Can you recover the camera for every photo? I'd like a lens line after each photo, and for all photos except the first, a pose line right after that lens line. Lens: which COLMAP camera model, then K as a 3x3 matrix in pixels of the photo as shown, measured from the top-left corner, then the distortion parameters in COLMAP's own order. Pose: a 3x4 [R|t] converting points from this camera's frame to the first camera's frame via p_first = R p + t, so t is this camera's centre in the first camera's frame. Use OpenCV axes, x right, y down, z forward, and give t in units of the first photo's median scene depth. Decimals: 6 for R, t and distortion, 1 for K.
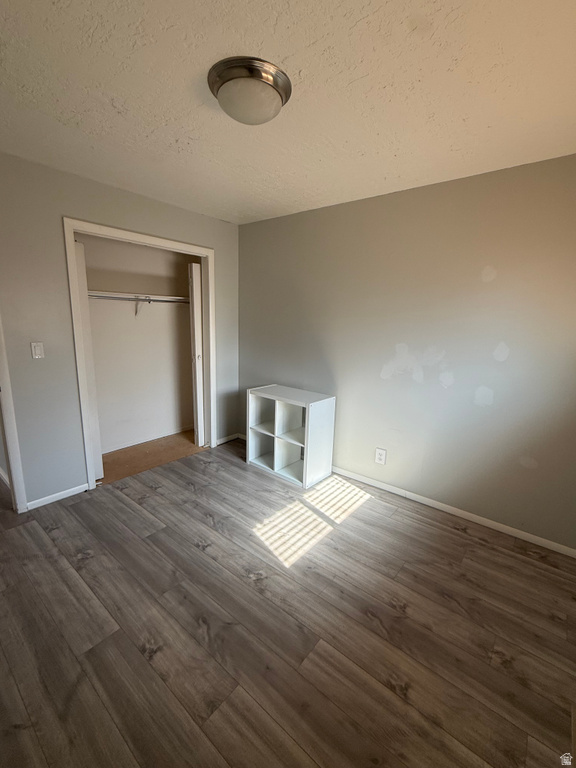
lens RADIAL K [[332.9, 0, 288.0], [0, 332.9, 384.0], [0, 0, 1]] dist [-0.001893, -0.000175]
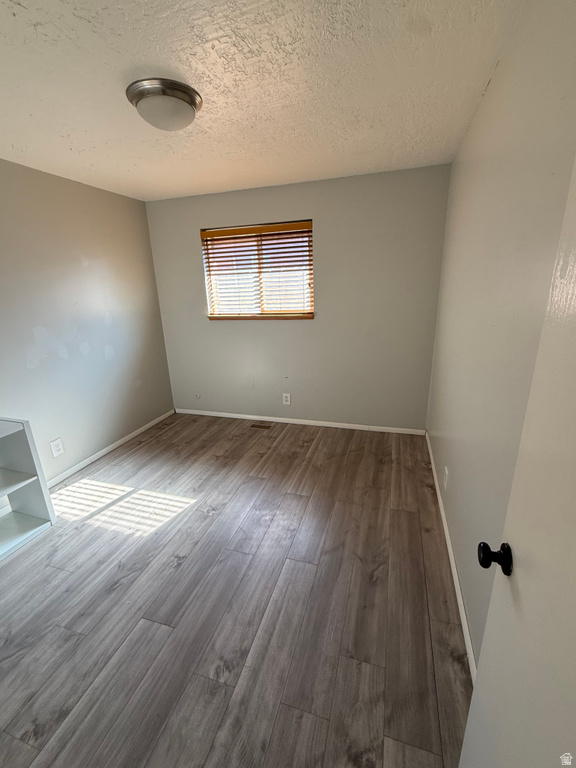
lens RADIAL K [[332.9, 0, 288.0], [0, 332.9, 384.0], [0, 0, 1]] dist [-0.001893, -0.000175]
pose [[-0.369788, -0.285182, 0.884267, -0.951335], [0.207985, 0.902169, 0.377932, -0.212535], [-0.905538, 0.323669, -0.274298, 0.755926]]
